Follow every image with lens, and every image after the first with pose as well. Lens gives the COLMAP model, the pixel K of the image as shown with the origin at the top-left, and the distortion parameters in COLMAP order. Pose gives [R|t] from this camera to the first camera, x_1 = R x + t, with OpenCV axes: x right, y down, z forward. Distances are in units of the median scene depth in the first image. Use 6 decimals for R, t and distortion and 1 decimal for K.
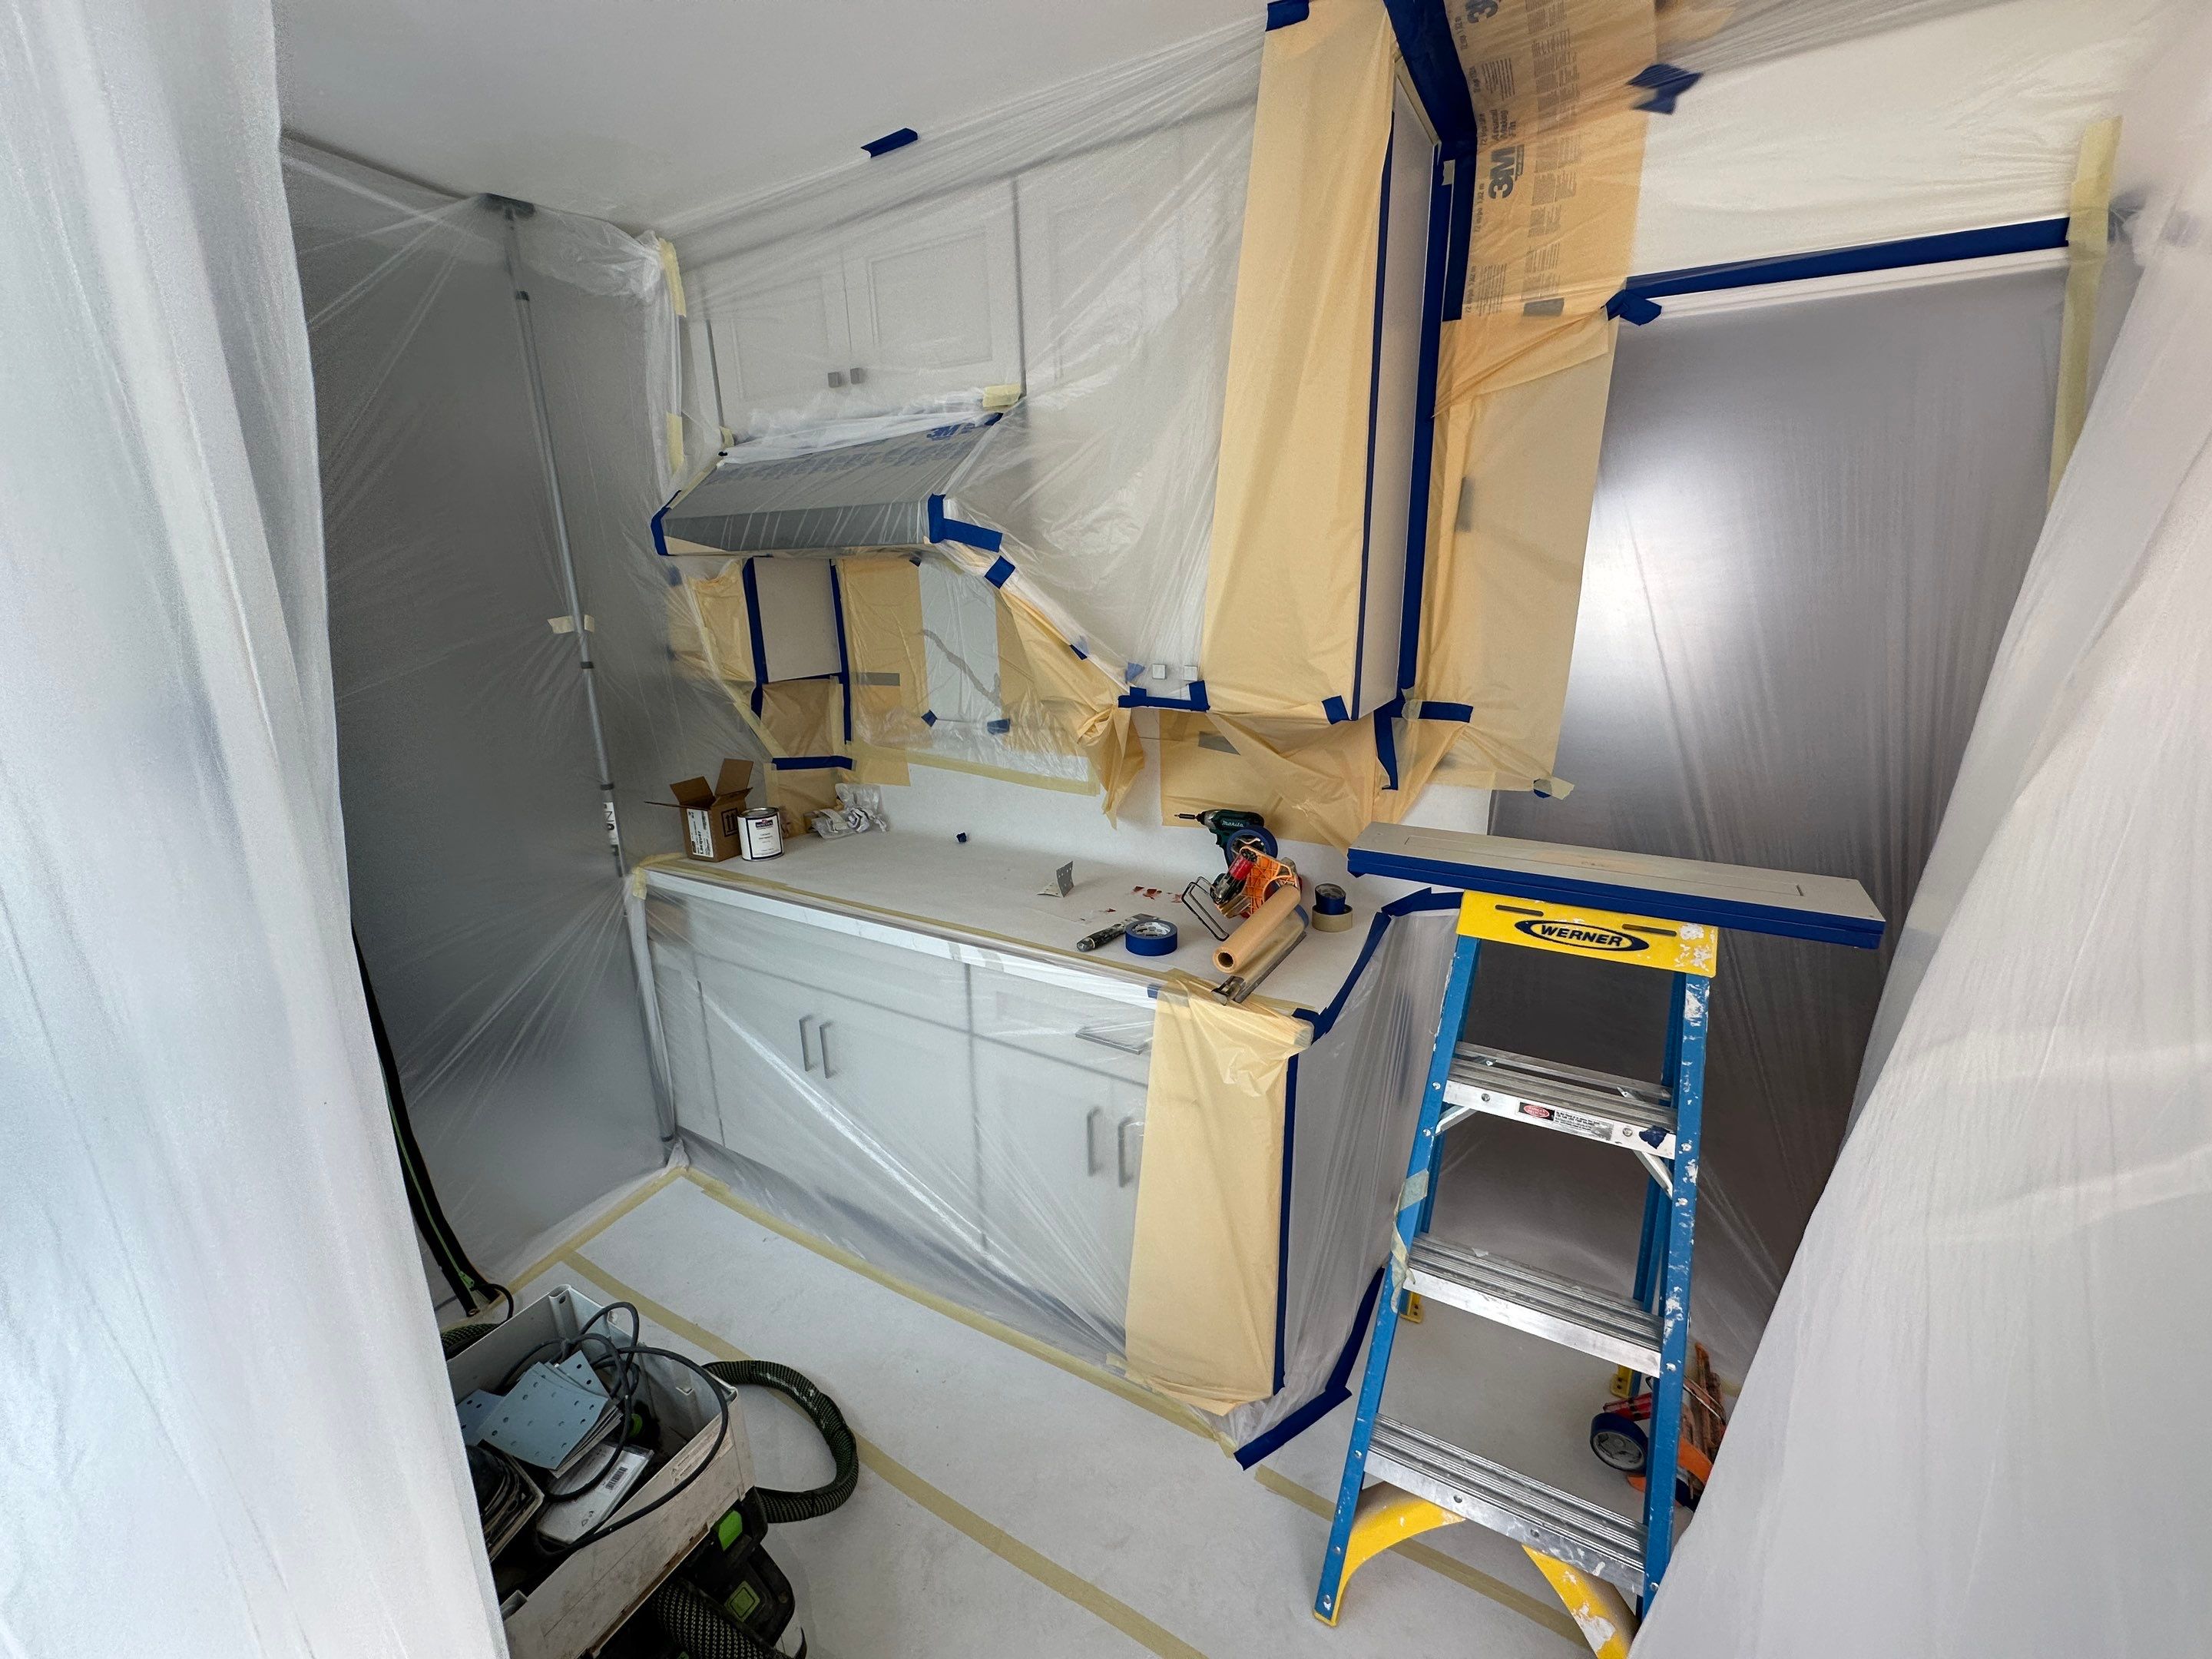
lens RADIAL K [[883.0, 0, 1111.3], [0, 883.0, 831.6], [0, 0, 1]] dist [-0.011875, 0.003560]
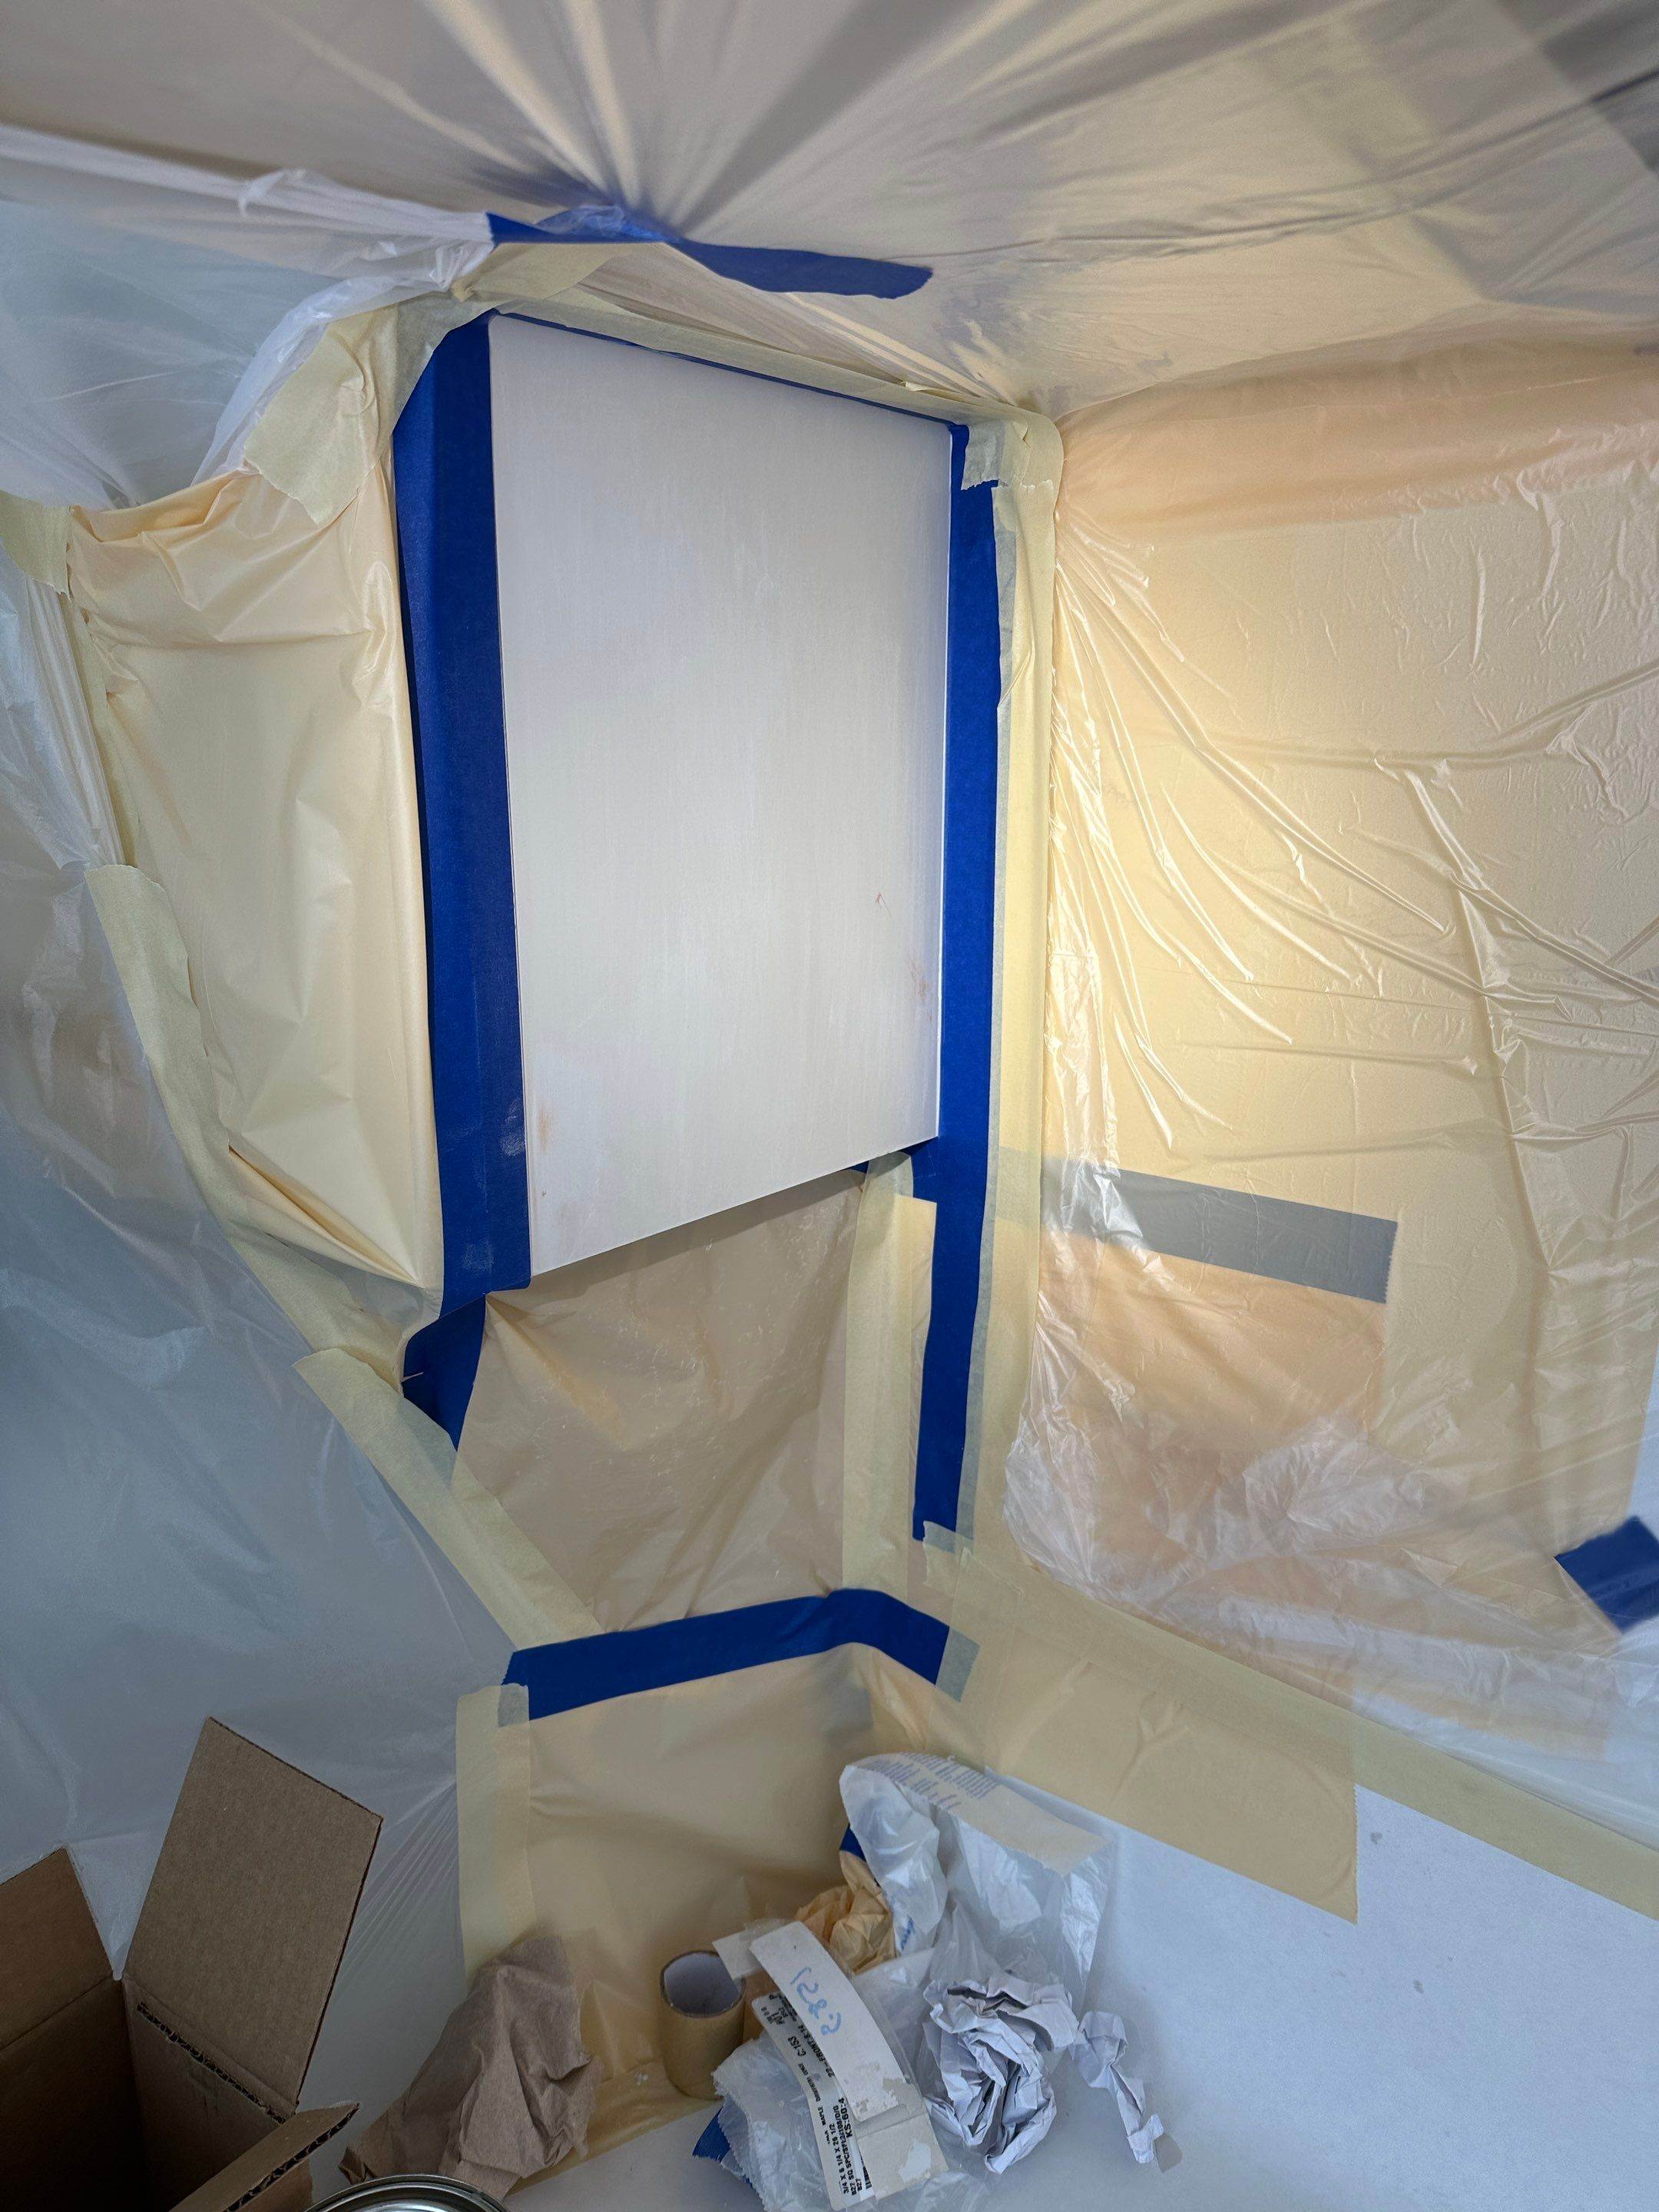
lens RADIAL K [[1583.8, 0, 830.2], [0, 1583.8, 1117.1], [0, 0, 1]] dist [0.019951, -0.032152]
pose [[0.989262, 0.066610, -0.130094, -0.290396], [-0.067747, 0.997693, -0.004332, -0.184400], [0.129505, 0.013099, 0.991492, 0.706541]]
